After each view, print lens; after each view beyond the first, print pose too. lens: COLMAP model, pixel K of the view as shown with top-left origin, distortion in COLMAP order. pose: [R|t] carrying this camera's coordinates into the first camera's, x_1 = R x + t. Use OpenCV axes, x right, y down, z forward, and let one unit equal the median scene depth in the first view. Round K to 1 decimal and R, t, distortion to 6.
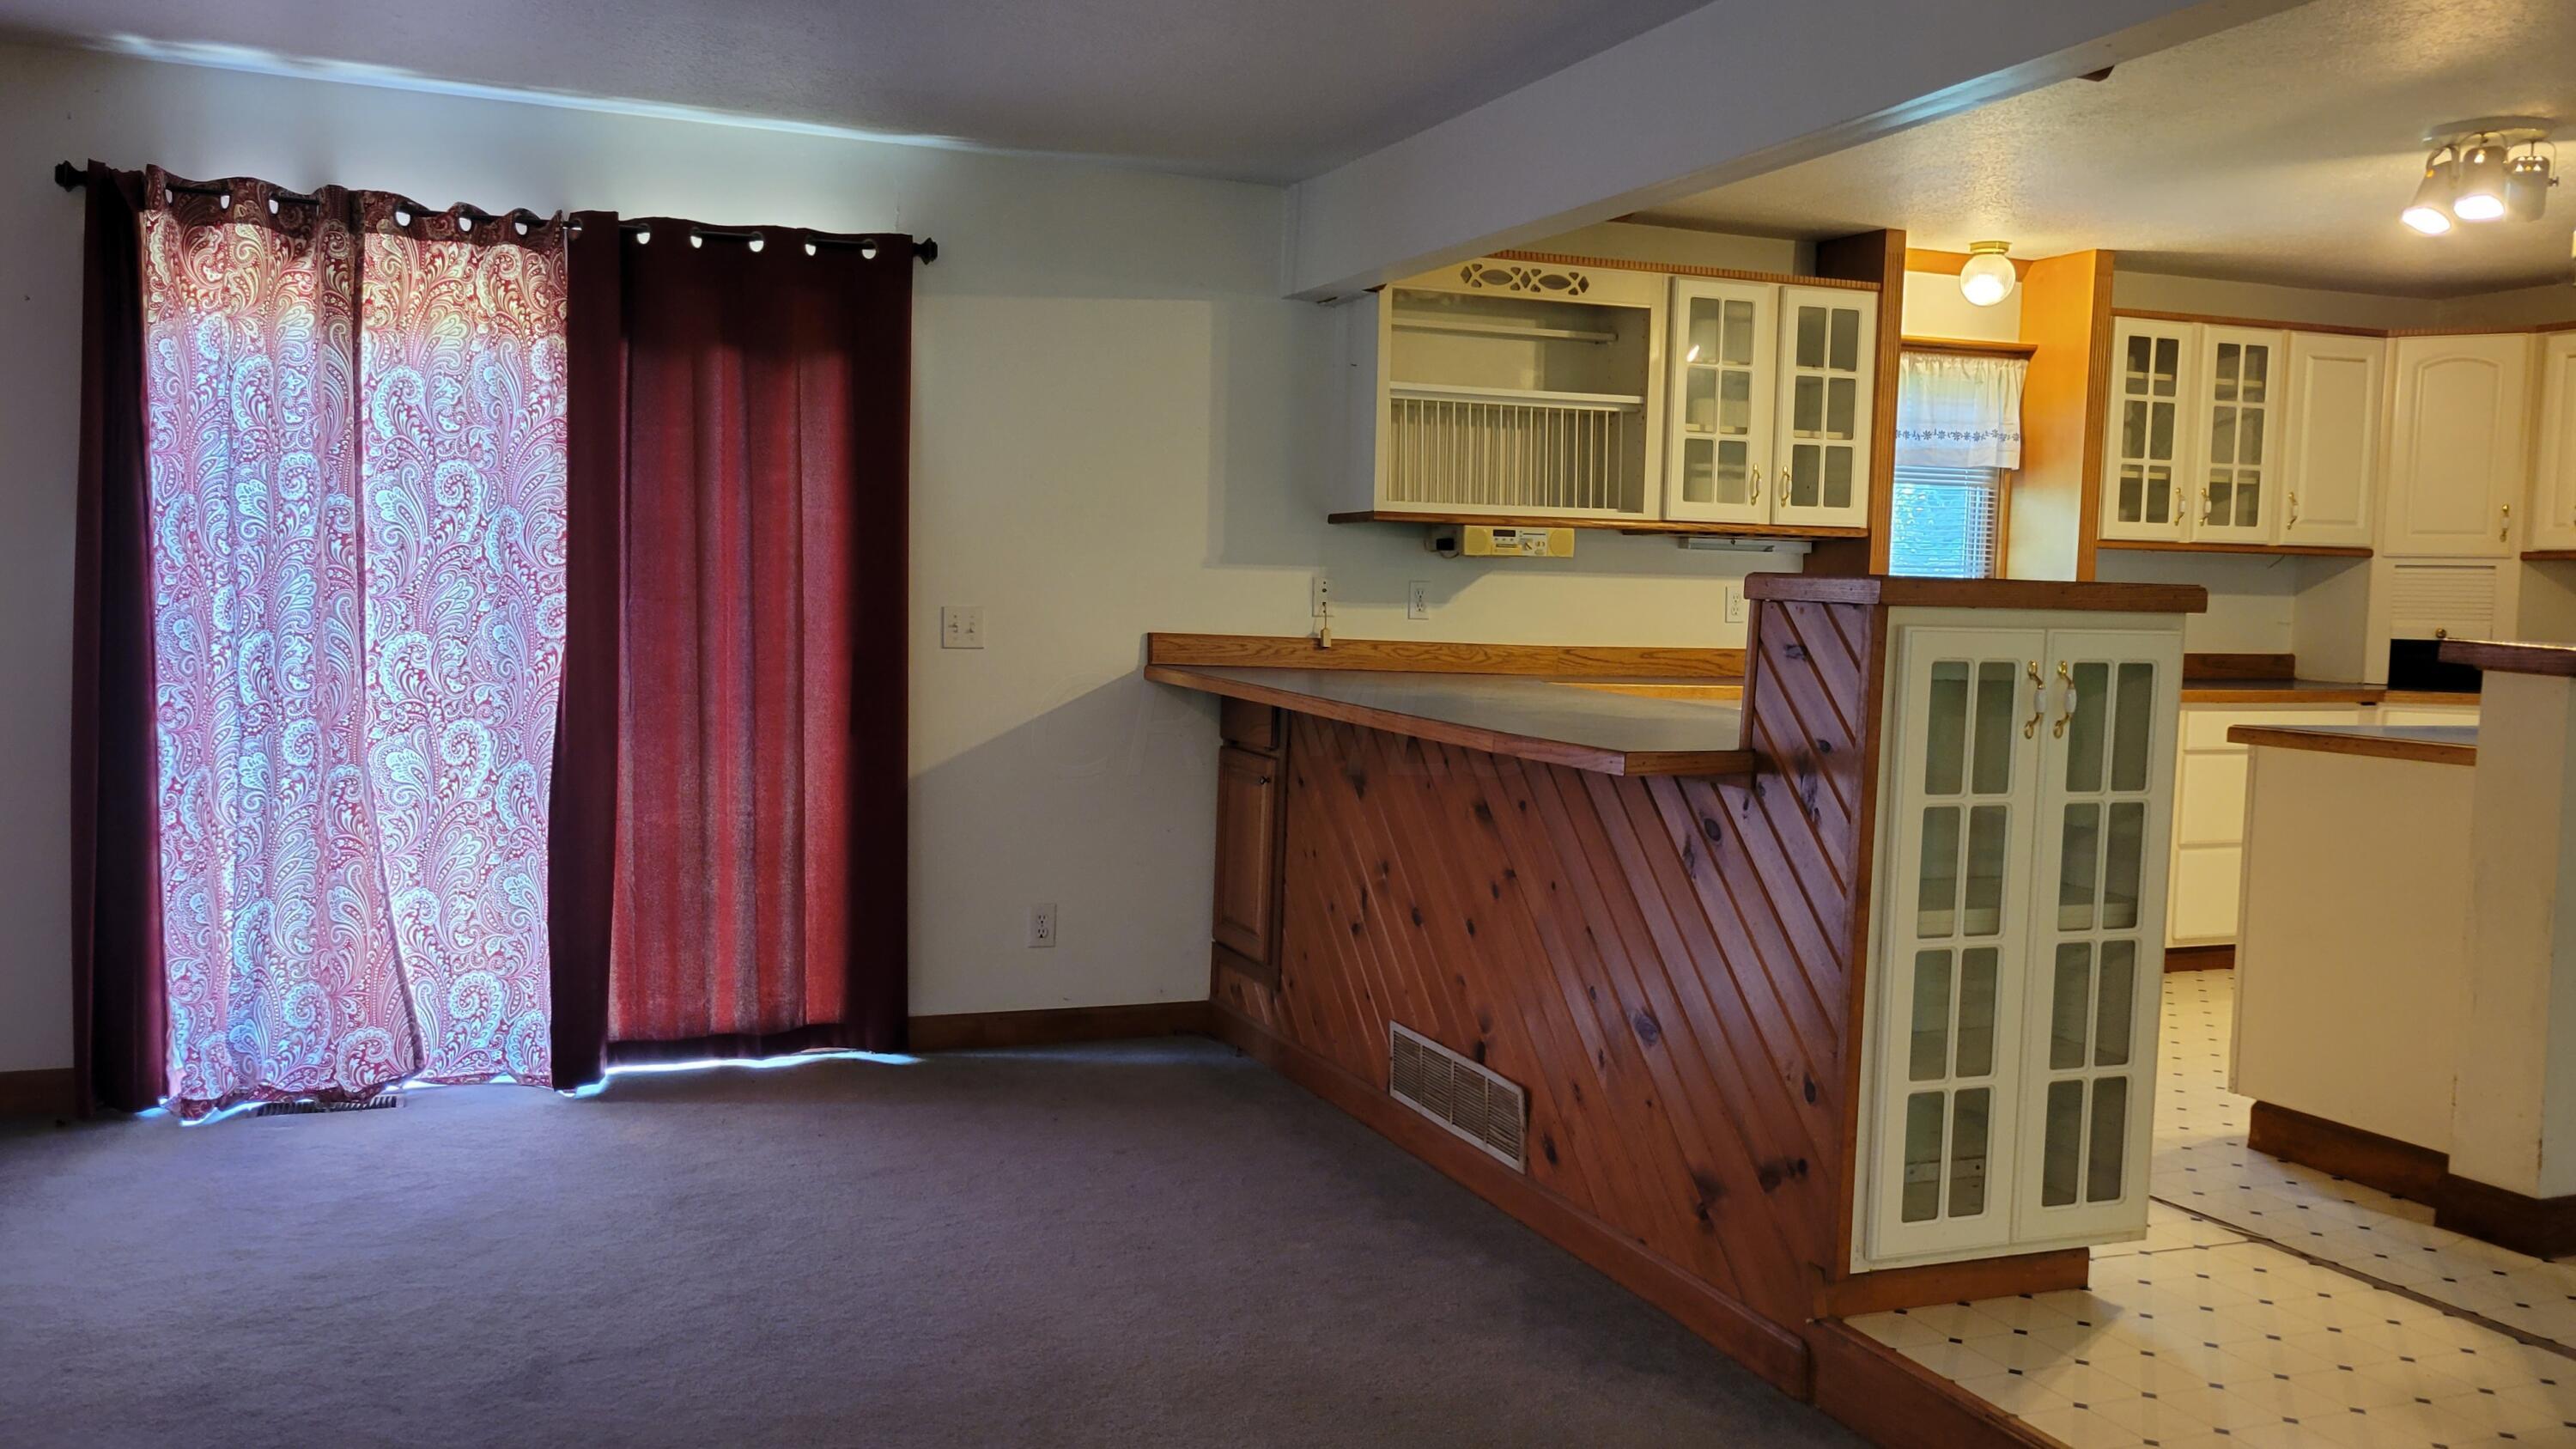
lens RADIAL K [[2007.8, 0, 1256.0], [0, 2007.8, 728.0], [0, 0, 1]] dist [0.055996, -0.030479]
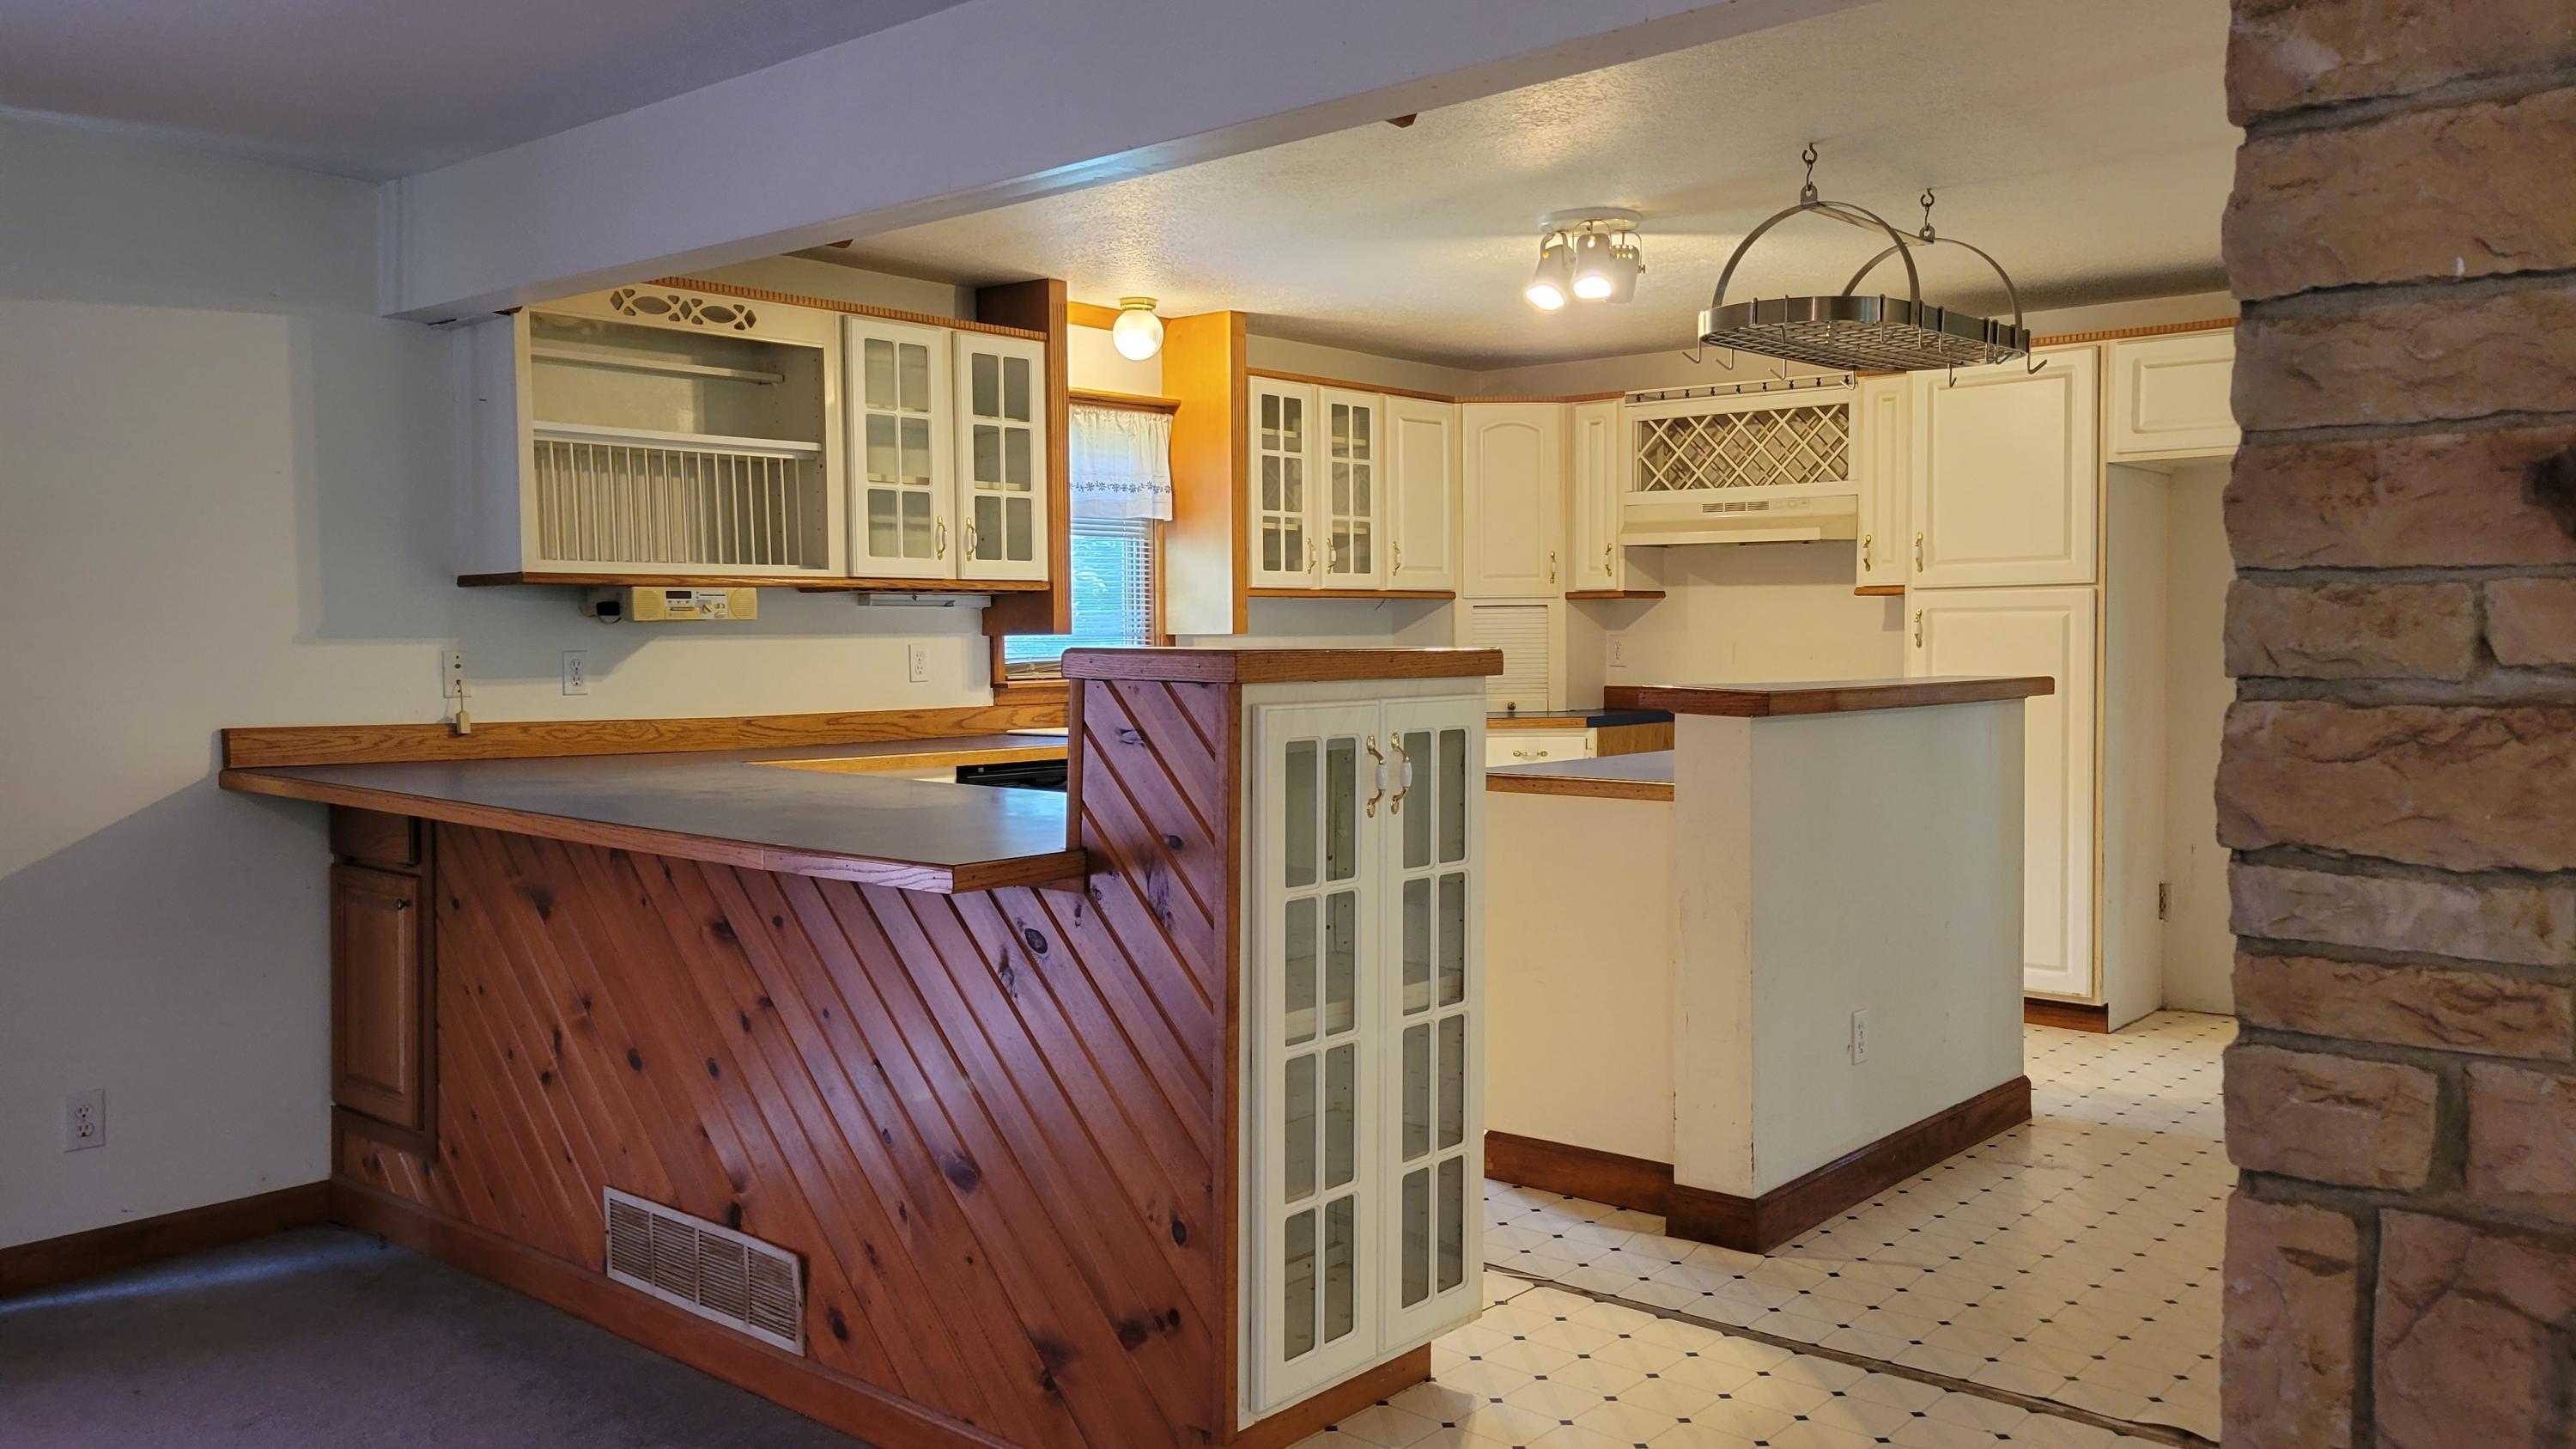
lens RADIAL K [[1943.2, 0, 1263.7], [0, 1943.2, 718.4], [0, 0, 1]] dist [0.042543, -0.006241]
pose [[0.889103, -0.050843, 0.454875, -0.046910], [0.060715, 0.998130, -0.007108, -0.024474], [-0.453663, 0.033938, 0.890527, 0.142795]]
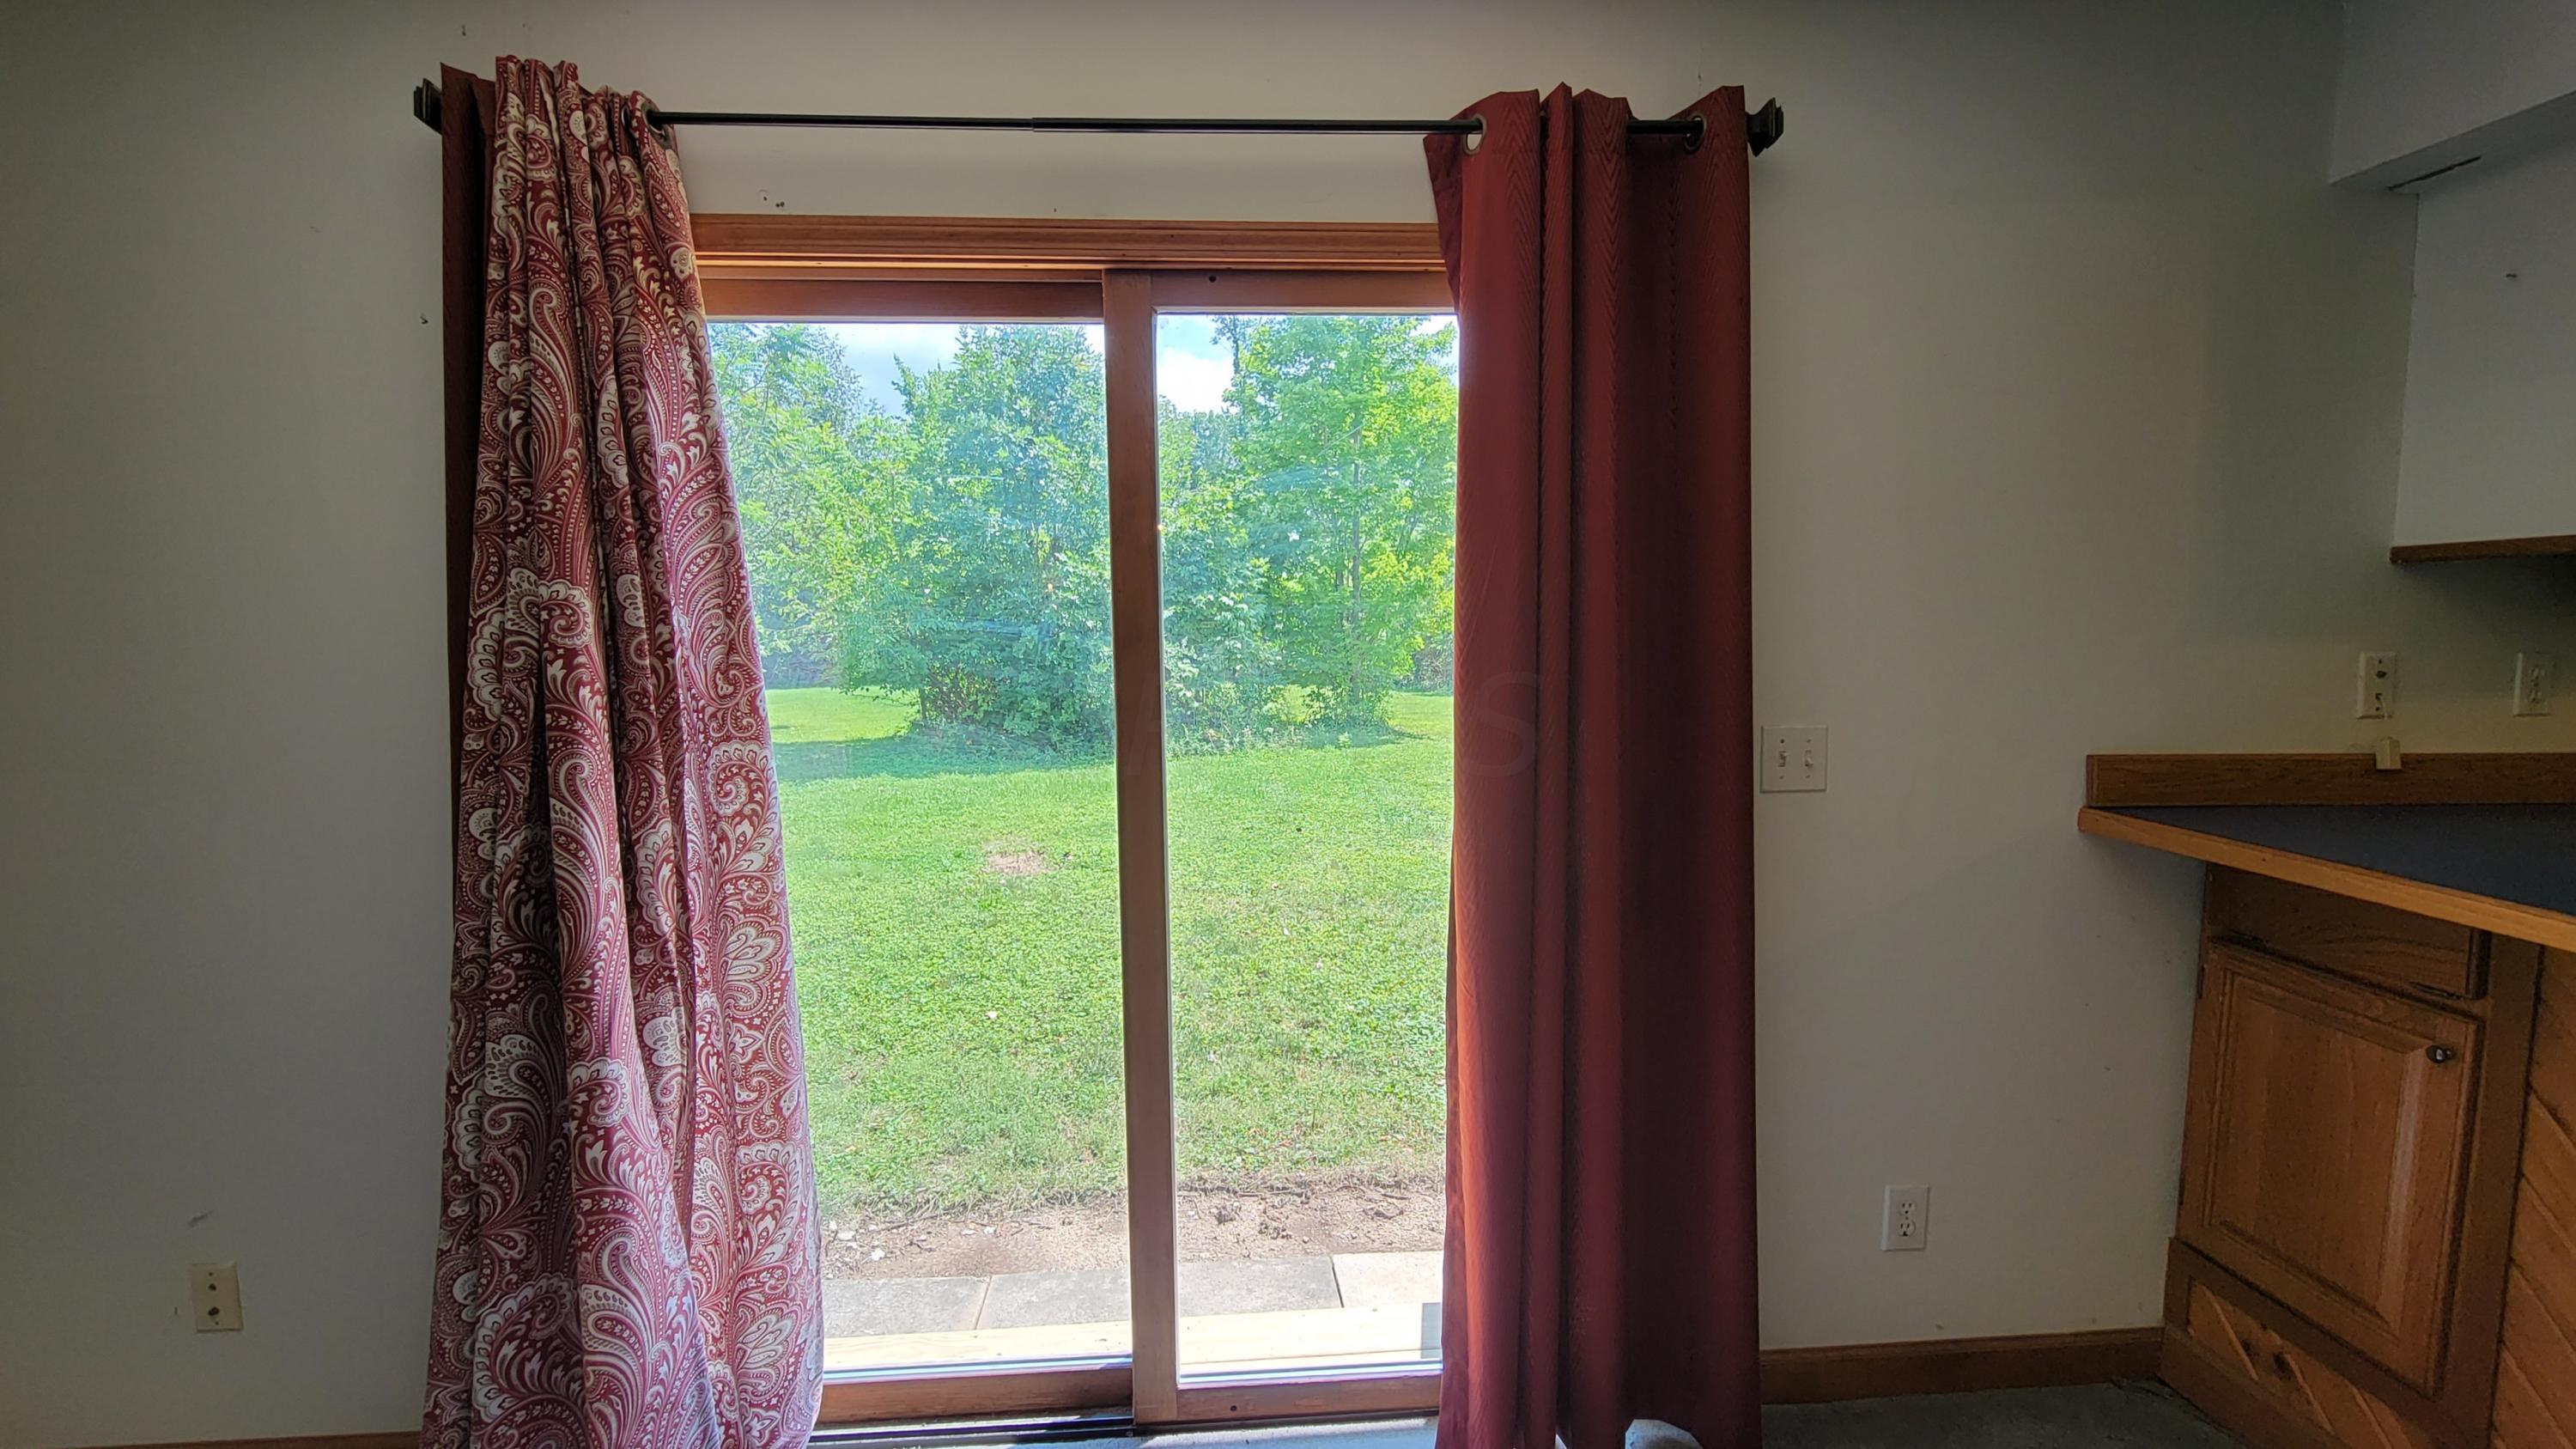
lens RADIAL K [[1111.4, 0, 1249.6], [0, 1111.4, 731.8], [0, 0, 1]] dist [-0.001273, -0.000248]
pose [[0.952409, -0.005526, -0.304773, -0.222894], [0.013673, 0.999604, 0.024605, -0.076077], [0.304516, -0.027601, 0.952107, 0.689564]]
